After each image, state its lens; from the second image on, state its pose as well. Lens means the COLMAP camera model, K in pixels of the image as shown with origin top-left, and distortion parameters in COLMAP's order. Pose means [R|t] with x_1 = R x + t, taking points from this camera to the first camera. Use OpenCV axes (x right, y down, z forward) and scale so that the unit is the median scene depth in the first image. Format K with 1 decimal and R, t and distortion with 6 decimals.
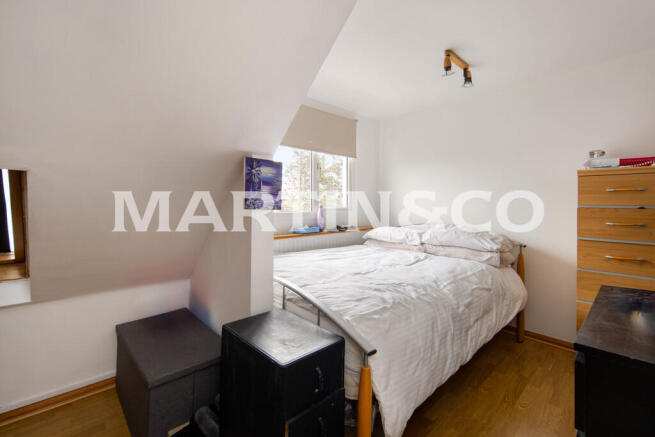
lens RADIAL K [[291.2, 0, 330.1], [0, 291.2, 193.4], [0, 0, 1]] dist [-0.001341, -0.001229]
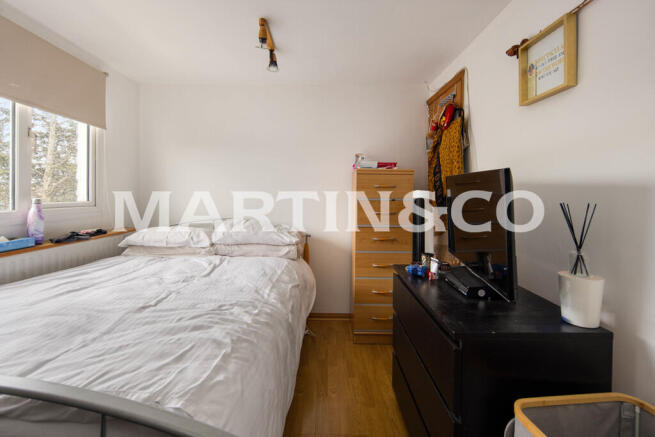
lens RADIAL K [[291.2, 0, 330.1], [0, 291.2, 193.4], [0, 0, 1]] dist [-0.001341, -0.001229]
pose [[0.671885, 0.007070, 0.740622, -0.084483], [-0.029137, 0.999433, 0.016892, 0.003195], [-0.740082, -0.032929, 0.671710, 0.225699]]
